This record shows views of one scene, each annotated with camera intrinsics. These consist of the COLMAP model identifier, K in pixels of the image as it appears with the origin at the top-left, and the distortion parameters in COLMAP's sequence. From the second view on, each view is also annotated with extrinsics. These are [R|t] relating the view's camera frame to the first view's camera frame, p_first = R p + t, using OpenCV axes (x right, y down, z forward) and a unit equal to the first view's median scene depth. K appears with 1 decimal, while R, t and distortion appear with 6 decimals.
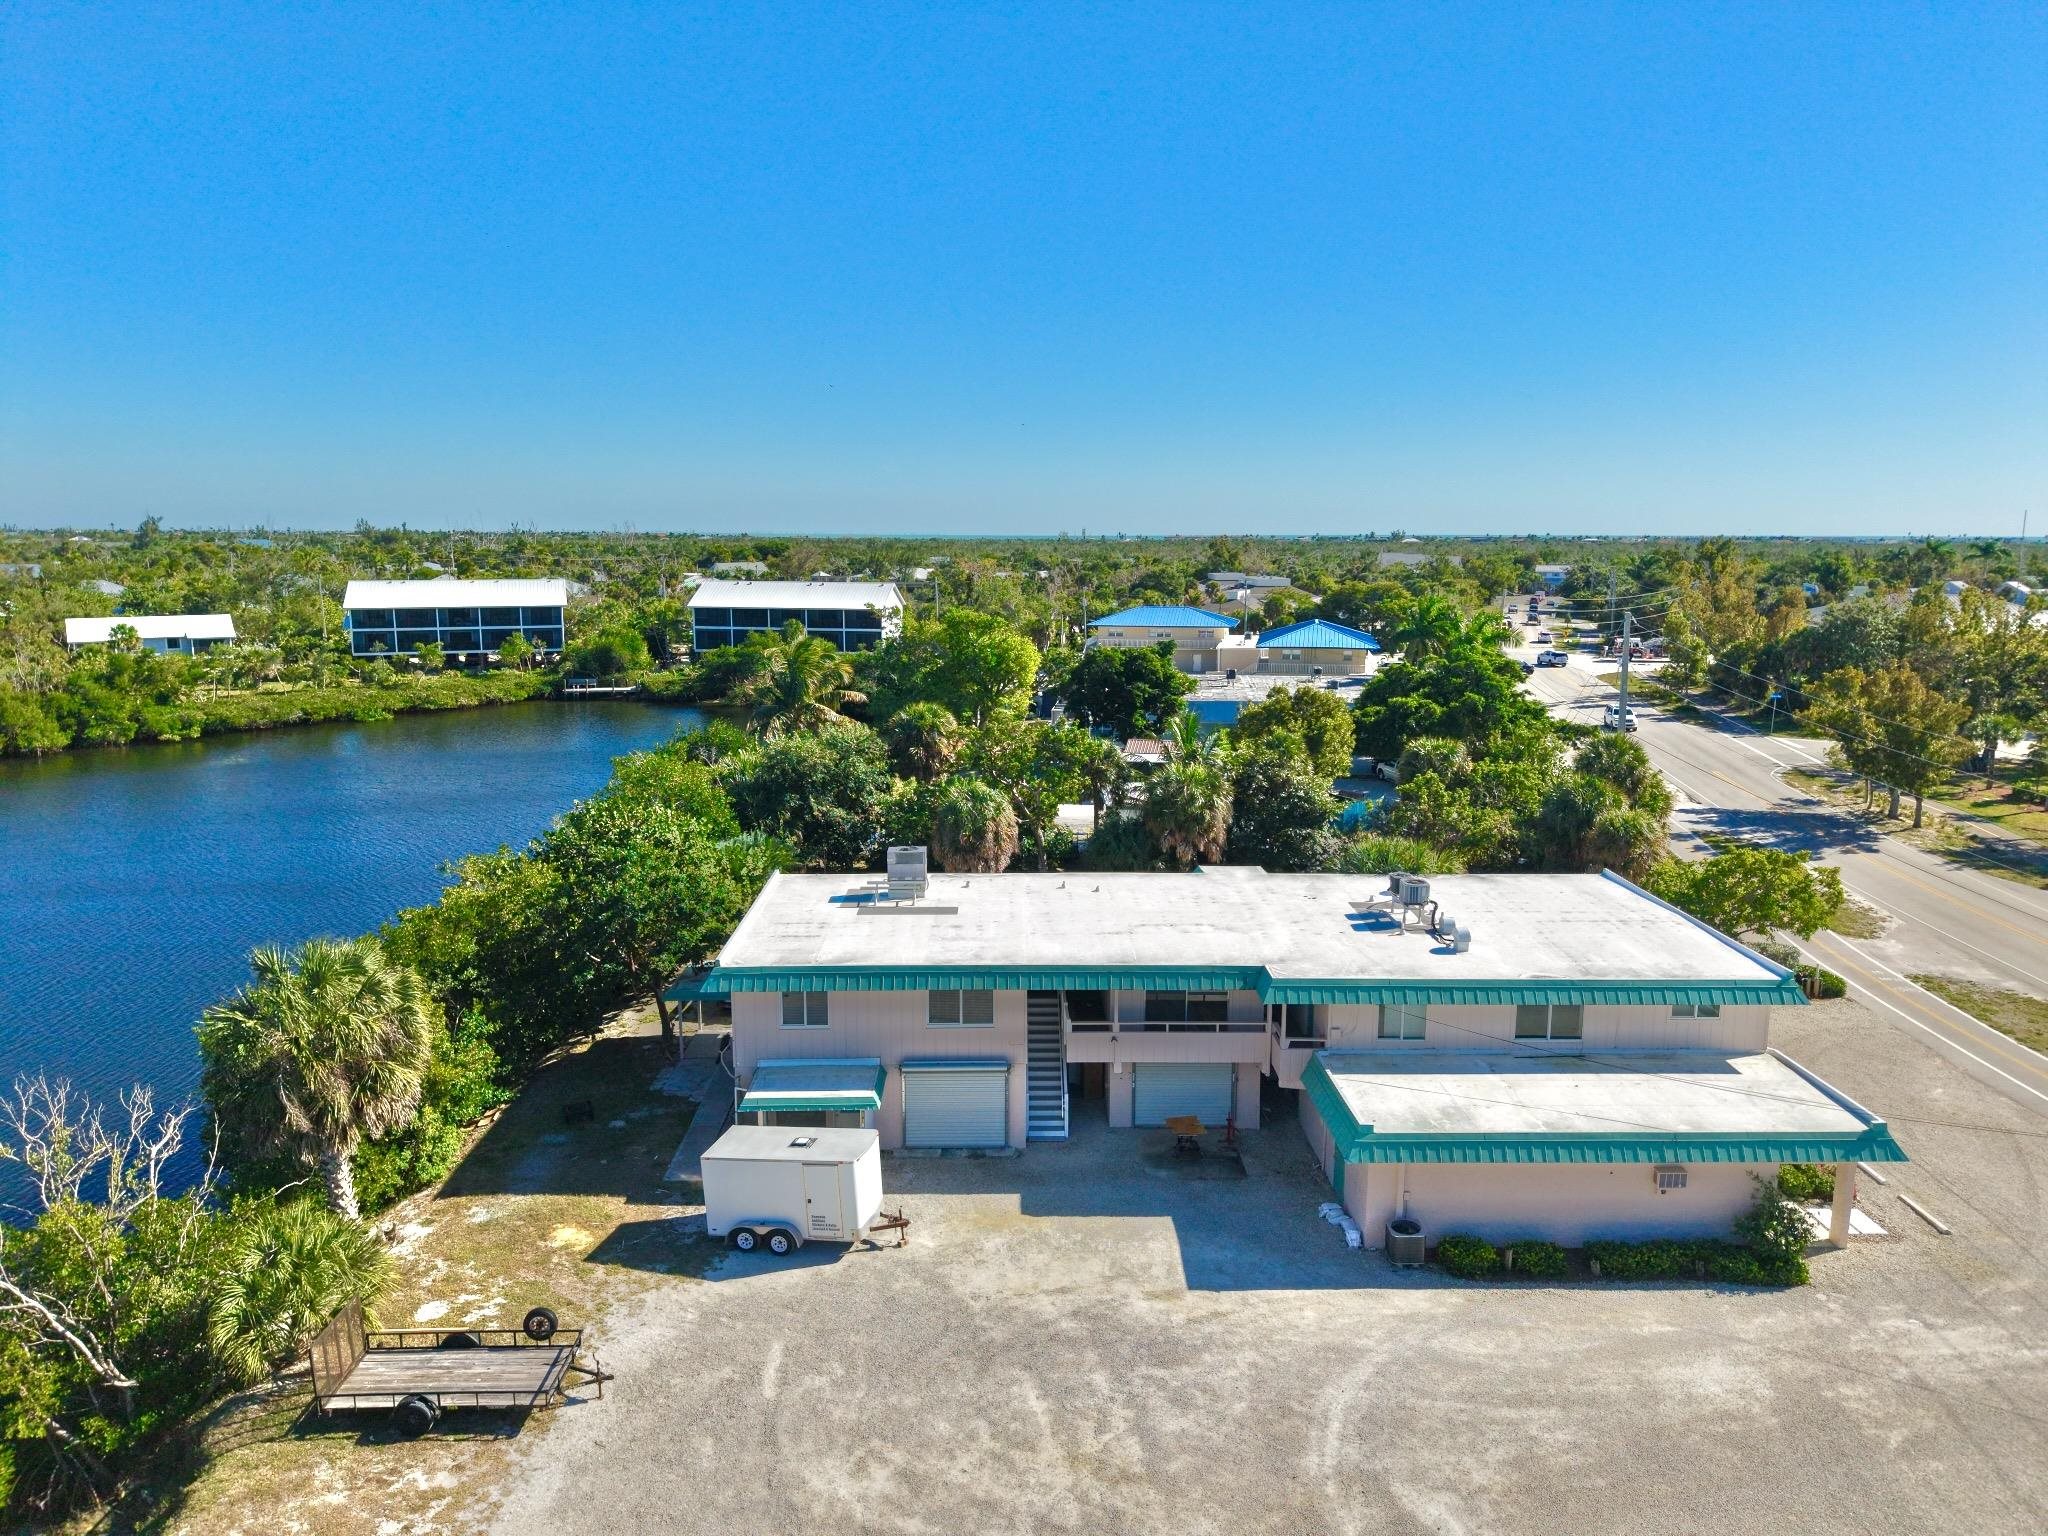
lens RADIAL K [[1403.3, 0, 1015.1], [0, 1403.3, 763.3], [0, 0, 1]] dist [0.005772, -0.003129]
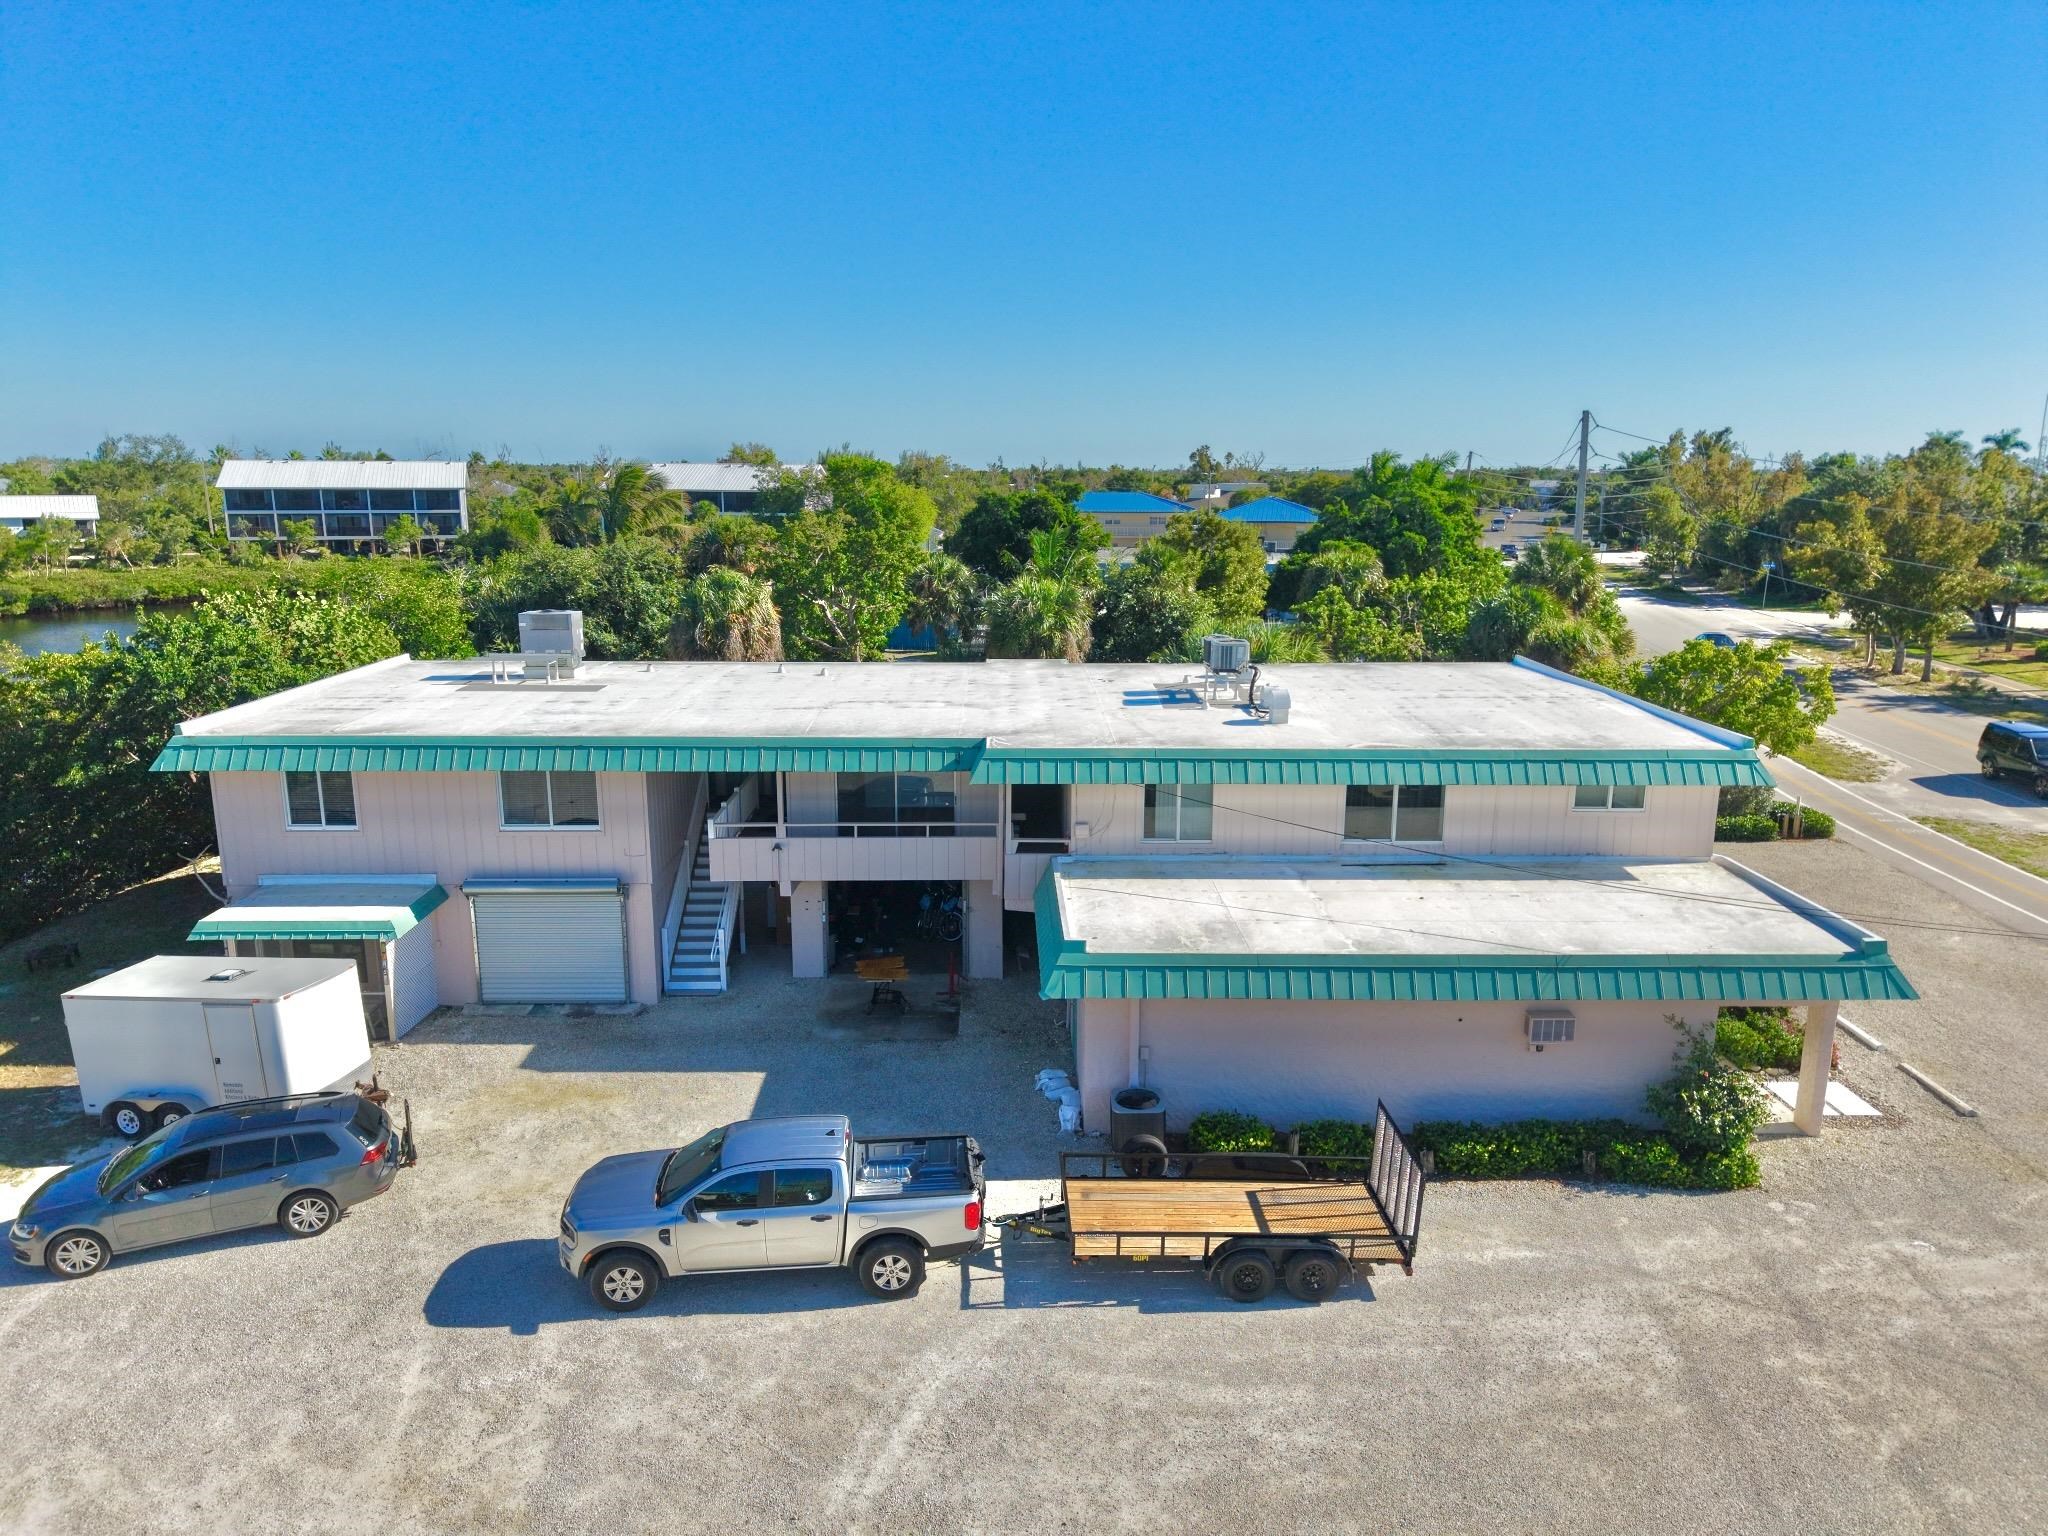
lens RADIAL K [[1395.9, 0, 1022.4], [0, 1395.9, 771.7], [0, 0, 1]] dist [0.009357, -0.003785]
pose [[0.999995, 0.002083, 0.002176, 0.196221], [-0.002181, 0.998921, 0.046383, 0.131288], [-0.002077, -0.046388, 0.998921, 0.320502]]
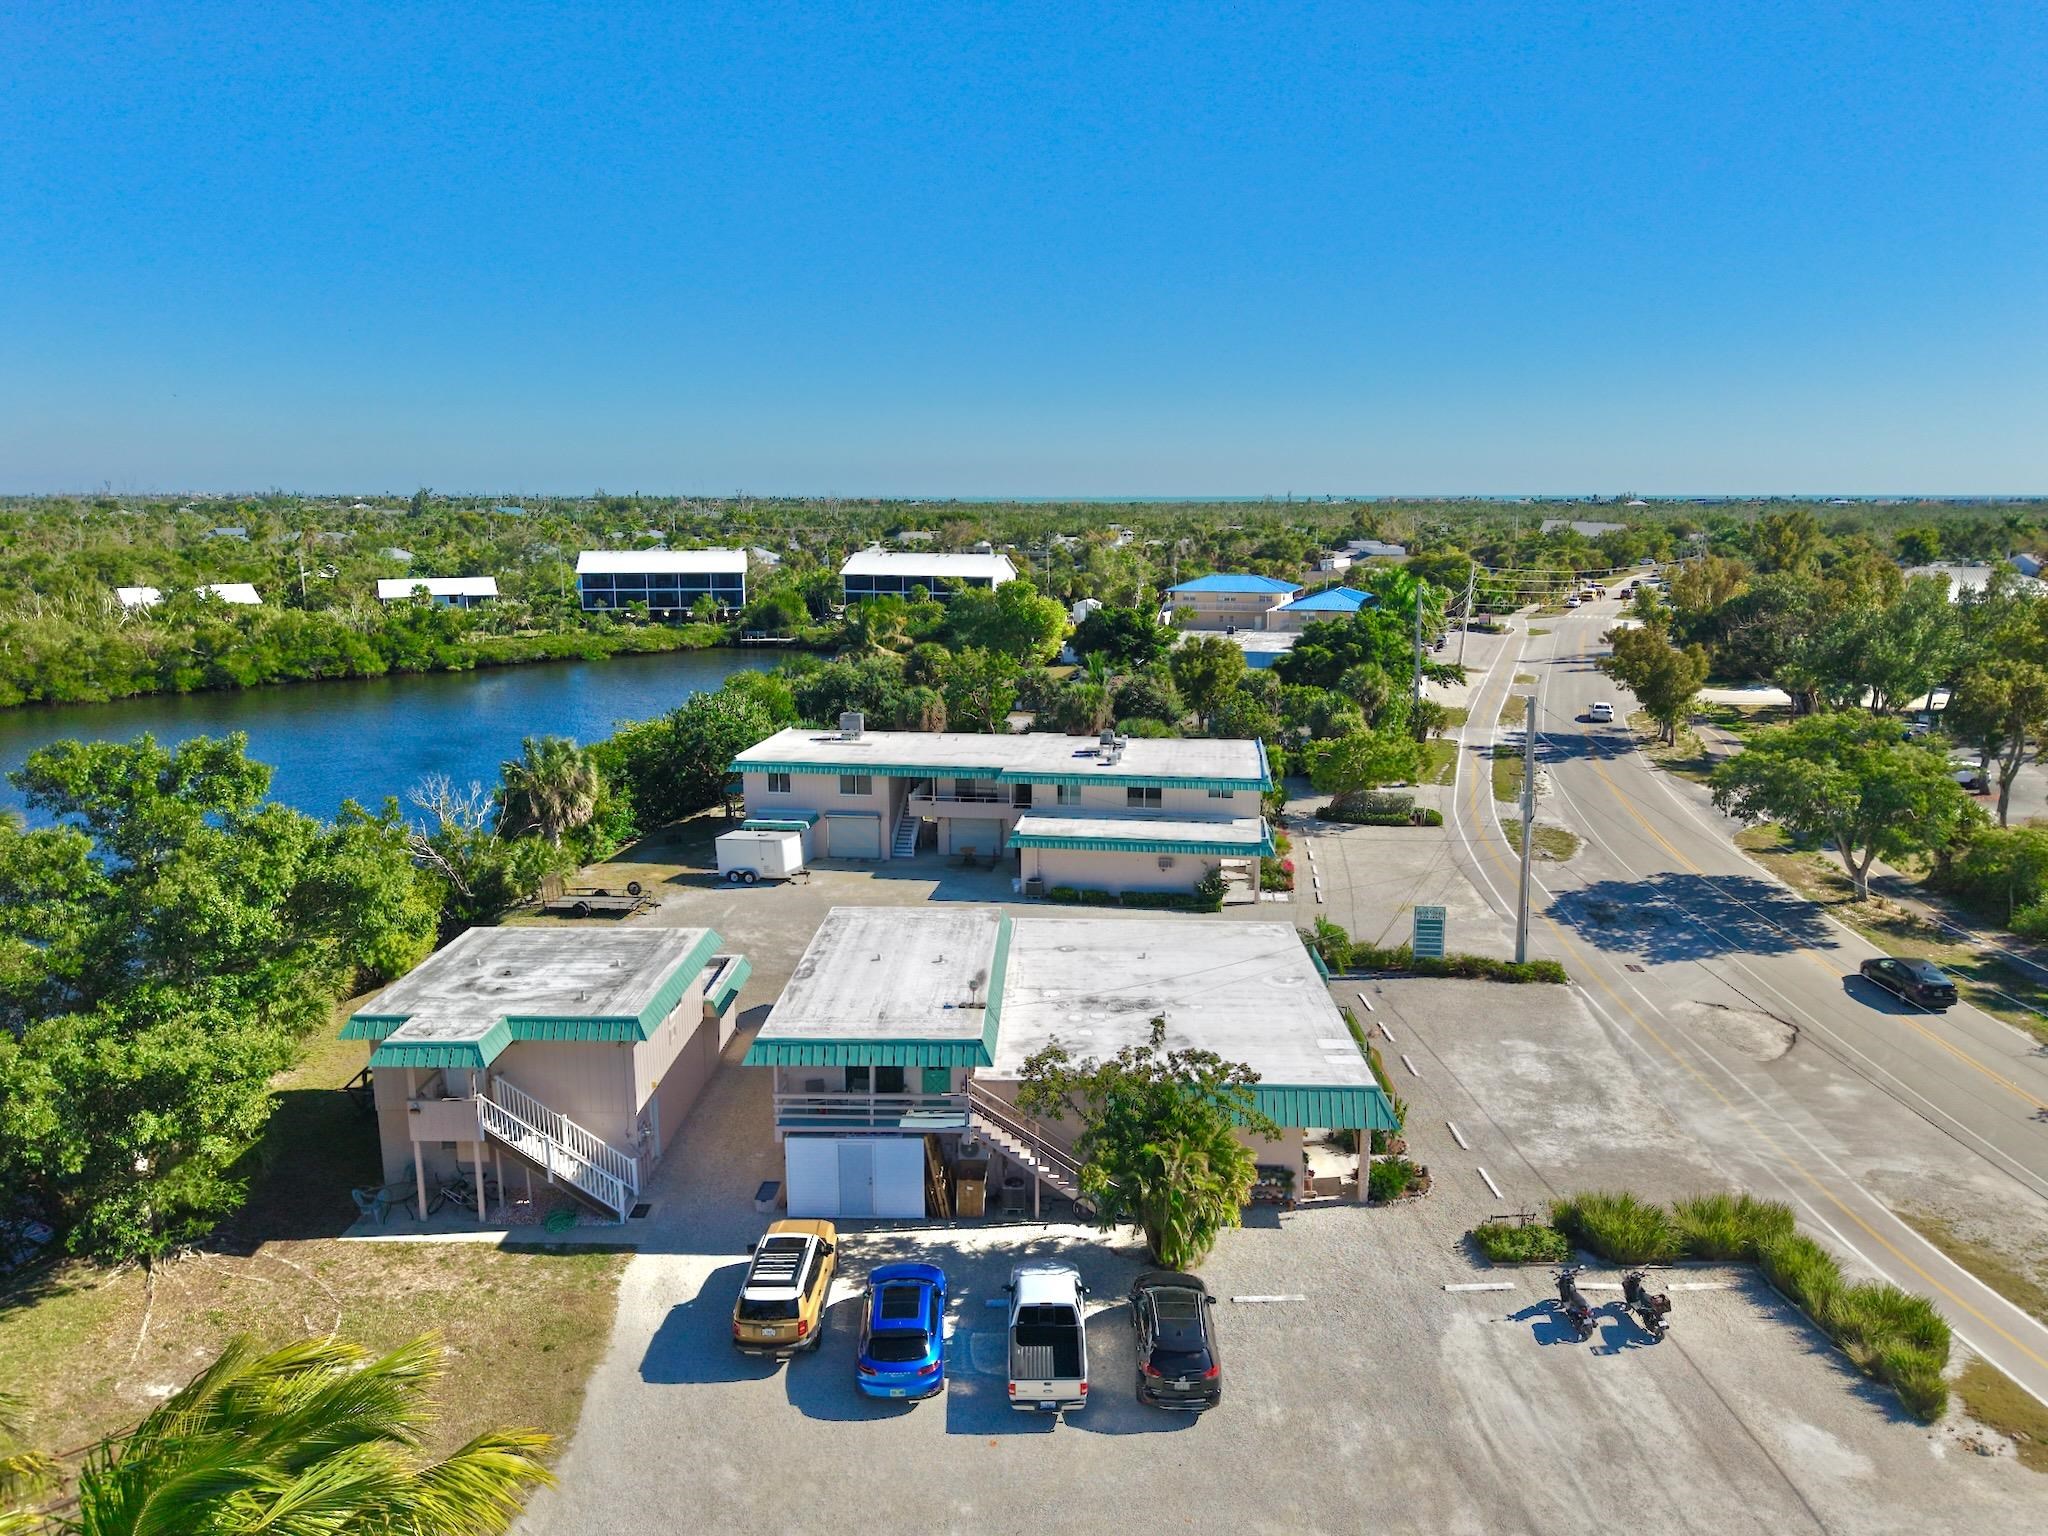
lens RADIAL K [[1424.1, 0, 1024.0], [0, 1424.1, 768.0], [0, 0, 1]] dist [-0.002042, -0.008873]
pose [[0.989125, 0.027626, -0.144461, 0.491762], [-0.023969, 0.999348, 0.026996, 0.093117], [0.145113, -0.023240, 0.989142, -0.955020]]
